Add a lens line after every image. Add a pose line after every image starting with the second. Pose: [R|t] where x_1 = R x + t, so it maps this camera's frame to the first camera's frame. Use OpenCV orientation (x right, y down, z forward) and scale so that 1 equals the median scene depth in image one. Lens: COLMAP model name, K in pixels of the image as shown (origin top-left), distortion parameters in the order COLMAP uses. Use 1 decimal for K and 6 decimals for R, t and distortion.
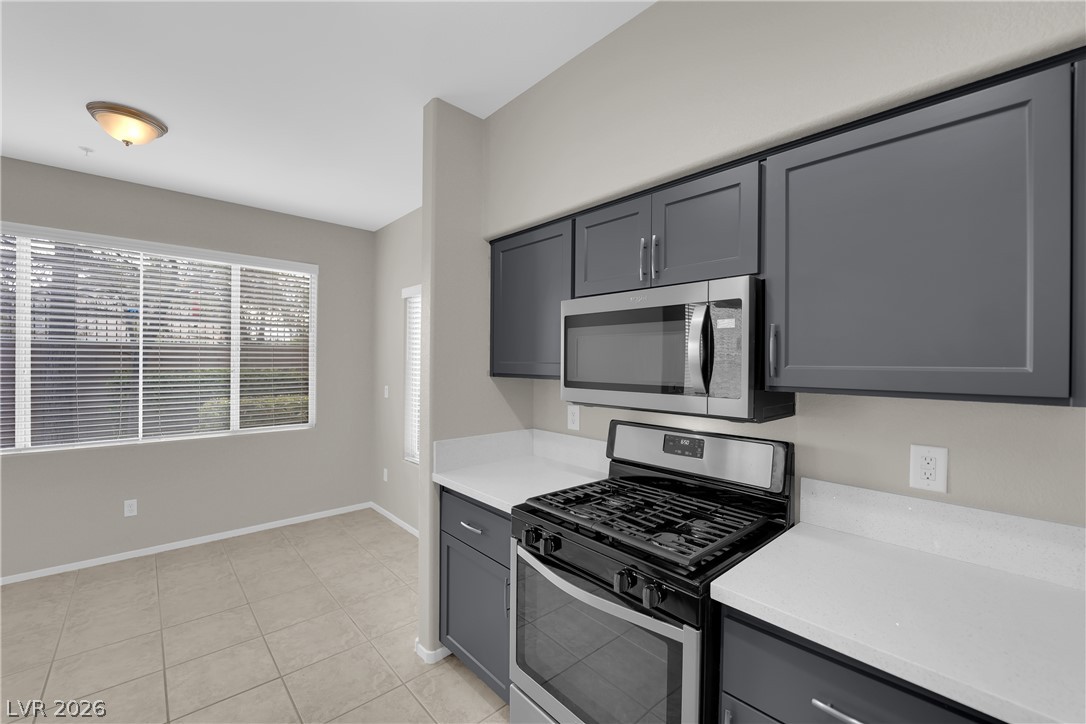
lens RADIAL K [[467.8, 0, 543.0], [0, 467.8, 362.0], [0, 0, 1]] dist [0.025872, -0.000025]
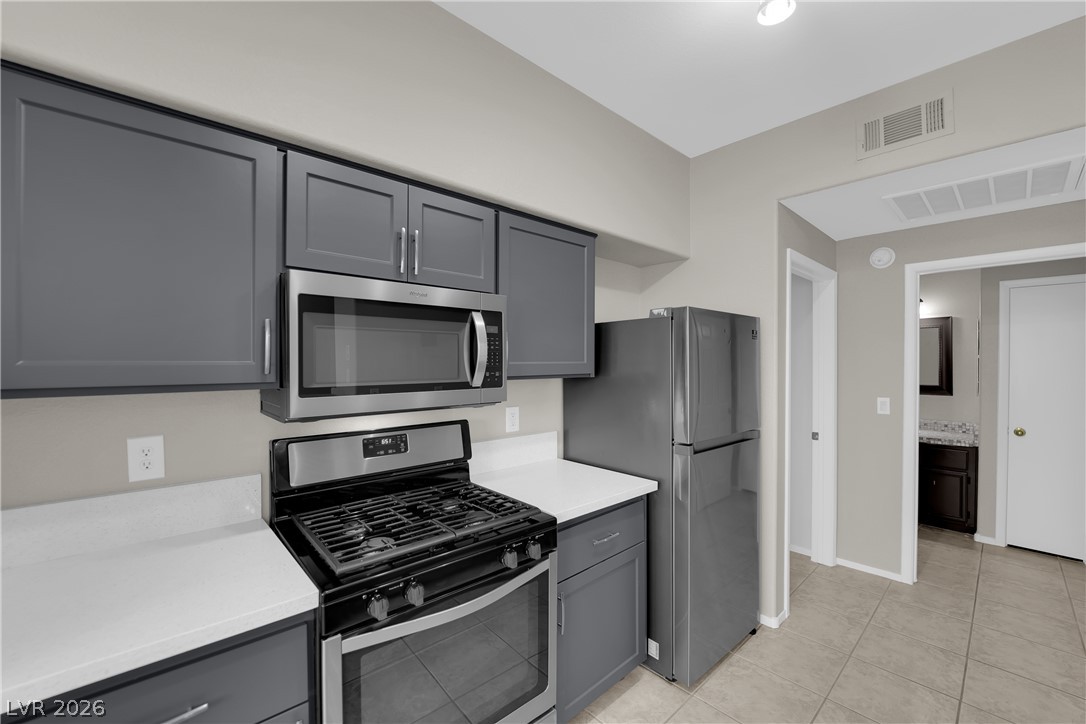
lens RADIAL K [[437.5, 0, 538.6], [0, 437.5, 363.9], [0, 0, 1]] dist [-0.008460, -0.005080]
pose [[-0.002542, -0.015364, 0.999879, -0.622698], [-0.002454, 0.999879, 0.015357, -0.006973], [-0.999994, -0.002415, -0.002580, 0.691519]]
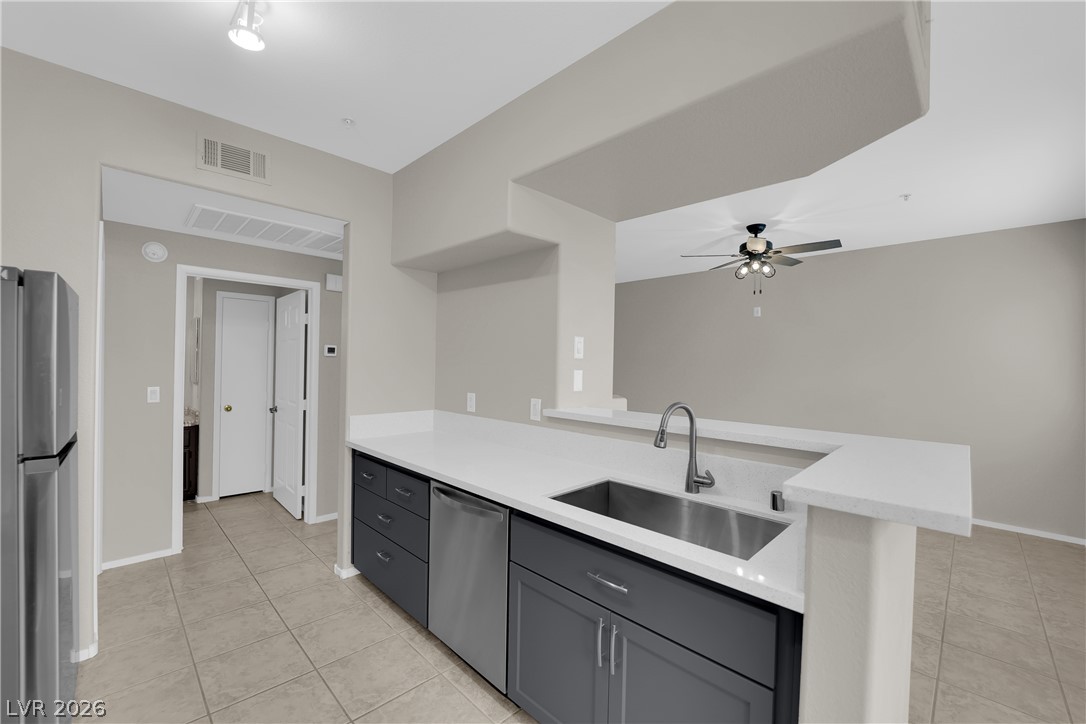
lens RADIAL K [[437.5, 0, 538.6], [0, 437.5, 363.9], [0, 0, 1]] dist [-0.008460, -0.005080]
pose [[-0.998467, -0.028355, -0.047533, -0.416297], [-0.028332, 0.999598, -0.001168, 0.011561], [0.047547, 0.000180, -0.998869, 1.142850]]
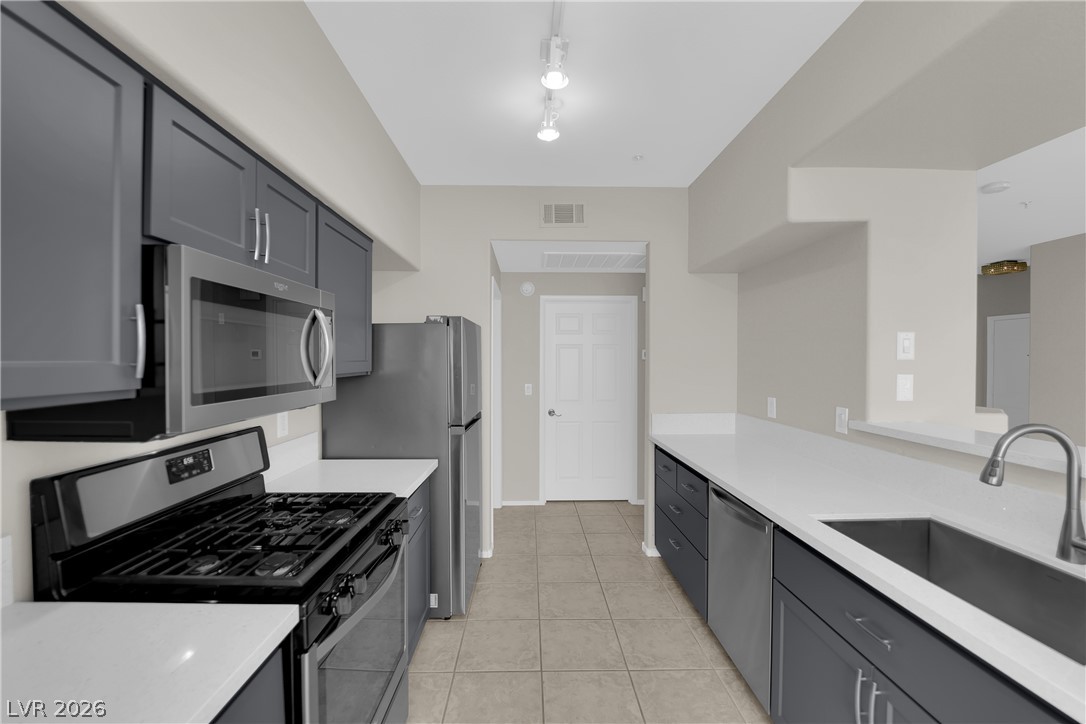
lens RADIAL K [[437.5, 0, 538.6], [0, 437.5, 363.9], [0, 0, 1]] dist [-0.008460, -0.005080]
pose [[-0.756208, -0.017135, 0.654107, -0.625345], [-0.009154, 0.999836, 0.015608, -0.008464], [-0.654267, 0.005816, -0.756241, 1.181568]]
